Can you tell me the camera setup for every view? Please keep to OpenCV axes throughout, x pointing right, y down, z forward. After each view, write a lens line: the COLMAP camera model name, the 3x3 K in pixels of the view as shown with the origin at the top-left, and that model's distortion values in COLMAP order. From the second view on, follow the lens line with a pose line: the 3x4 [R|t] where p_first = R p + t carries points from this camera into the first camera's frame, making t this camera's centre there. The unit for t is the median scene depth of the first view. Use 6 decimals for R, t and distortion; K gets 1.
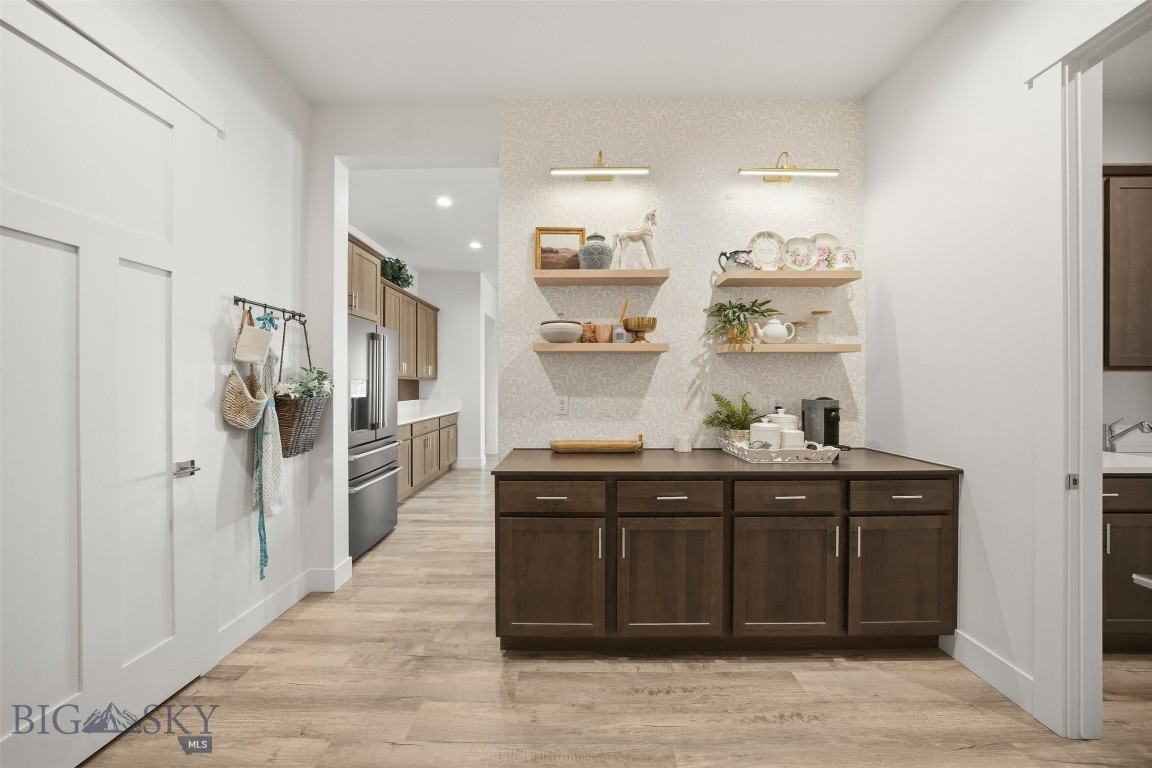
lens RADIAL K [[397.5, 0, 581.9], [0, 397.5, 388.3], [0, 0, 1]] dist [-0.028356, 0.004907]
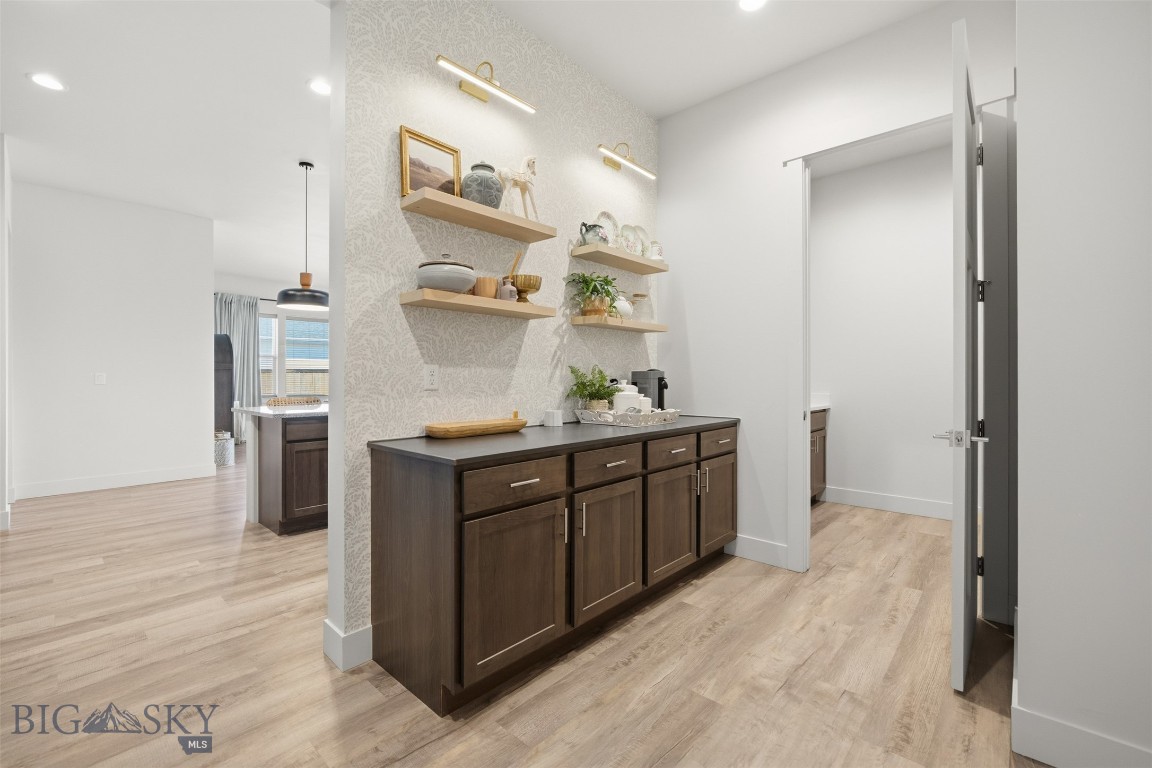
lens RADIAL K [[482.7, 0, 572.0], [0, 482.7, 381.4], [0, 0, 1]] dist [-0.007736, 0.001016]
pose [[0.680203, -0.004932, 0.733007, -0.558919], [0.006993, 0.999976, 0.000239, 0.054506], [-0.732990, 0.004963, 0.680221, 0.200005]]
